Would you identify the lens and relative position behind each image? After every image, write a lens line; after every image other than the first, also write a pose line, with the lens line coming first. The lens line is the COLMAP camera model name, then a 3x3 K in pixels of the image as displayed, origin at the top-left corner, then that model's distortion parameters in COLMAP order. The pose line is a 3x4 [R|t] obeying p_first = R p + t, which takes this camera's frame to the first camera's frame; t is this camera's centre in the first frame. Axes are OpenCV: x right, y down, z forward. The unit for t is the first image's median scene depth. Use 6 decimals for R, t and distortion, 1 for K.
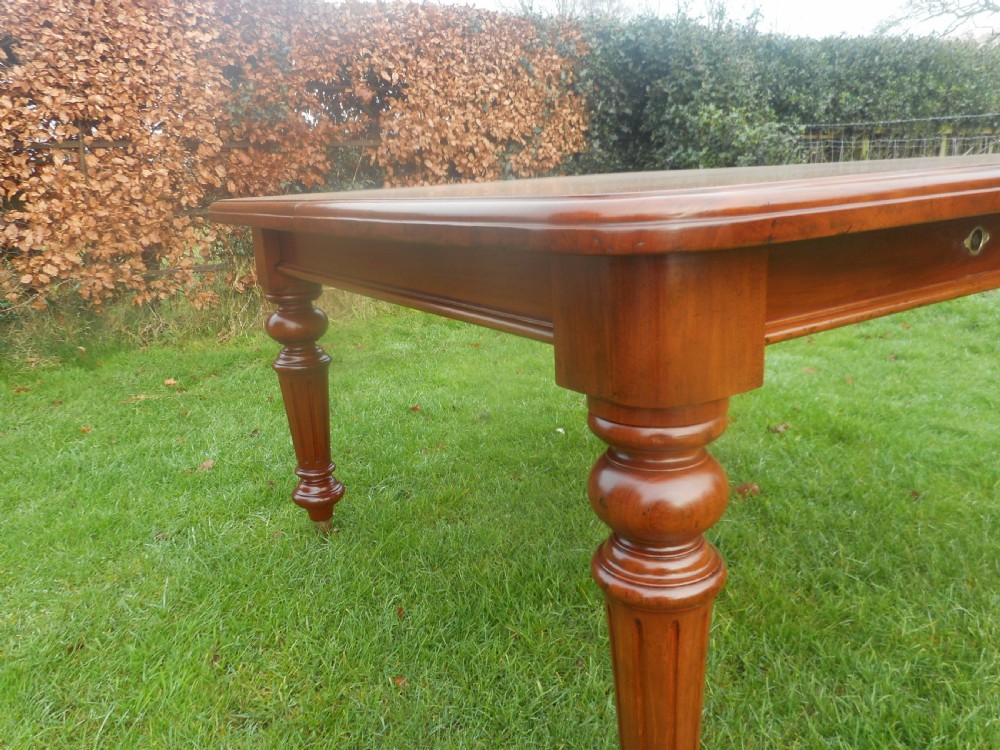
lens RADIAL K [[751.5, 0, 497.7], [0, 751.5, 381.7], [0, 0, 1]] dist [0.002767, -0.001073]
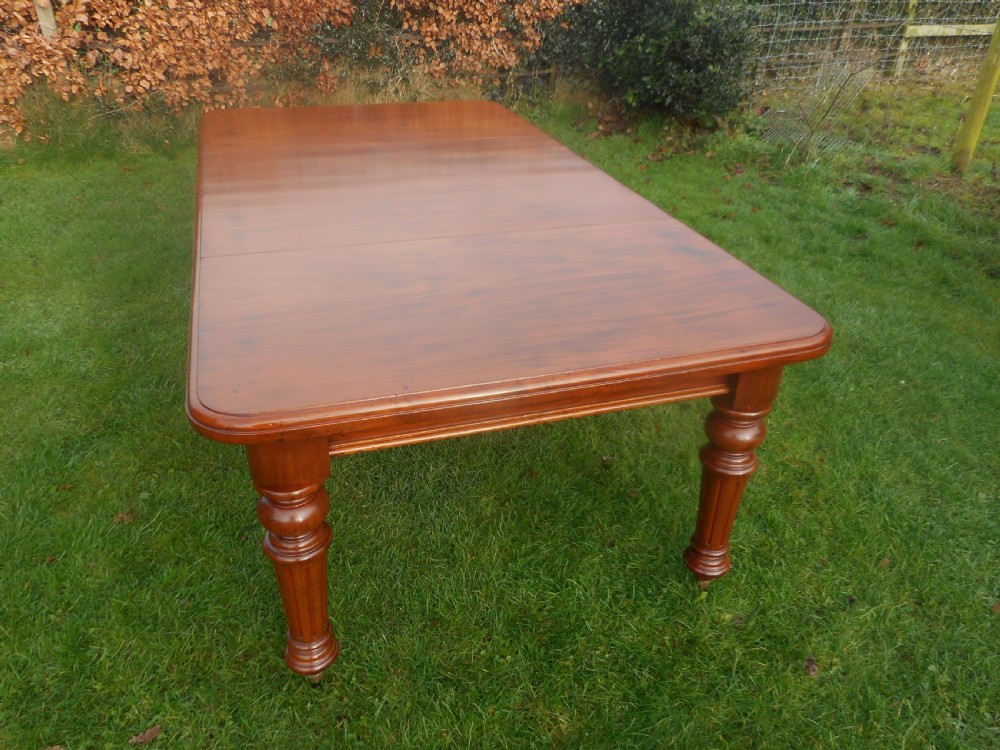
lens RADIAL K [[751.5, 0, 503.0], [0, 751.5, 379.0], [0, 0, 1]] dist [0.002767, -0.001073]
pose [[0.979027, 0.168961, -0.113835, 0.320247], [-0.129394, 0.947268, 0.293156, -0.122176], [0.157365, -0.272278, 0.949263, -0.390454]]
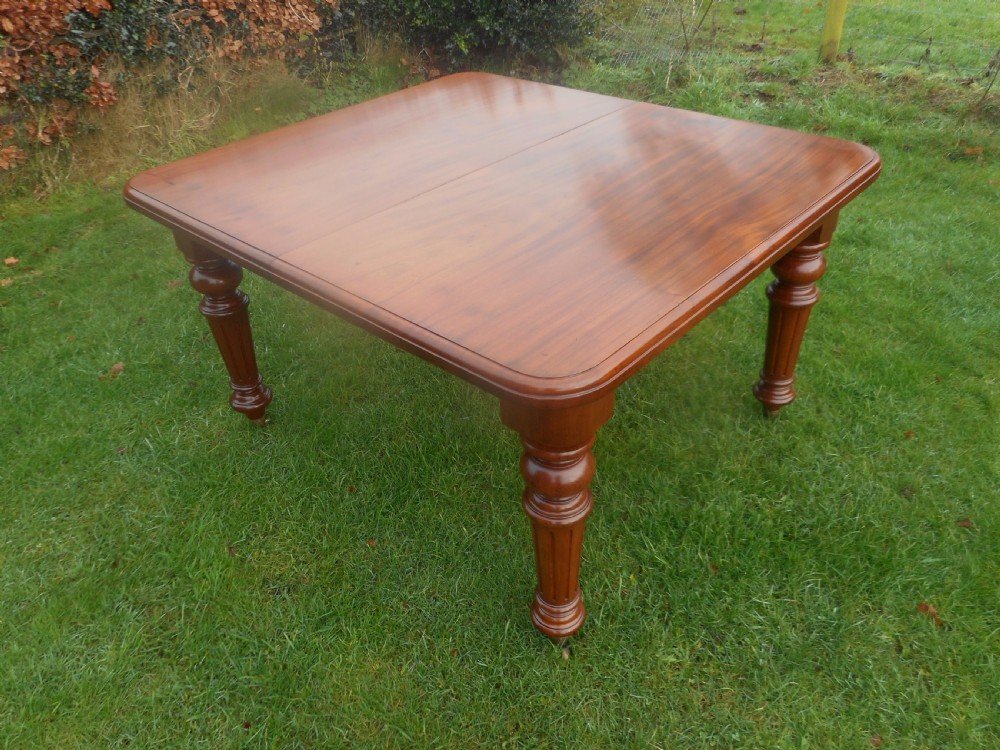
lens RADIAL K [[751.5, 0, 500.4], [0, 751.5, 379.2], [0, 0, 1]] dist [0.002767, -0.001073]
pose [[0.960373, -0.147496, 0.236491, -0.070768], [0.059214, 0.937103, 0.343994, -0.151891], [-0.272354, -0.316360, 0.908702, -0.123255]]
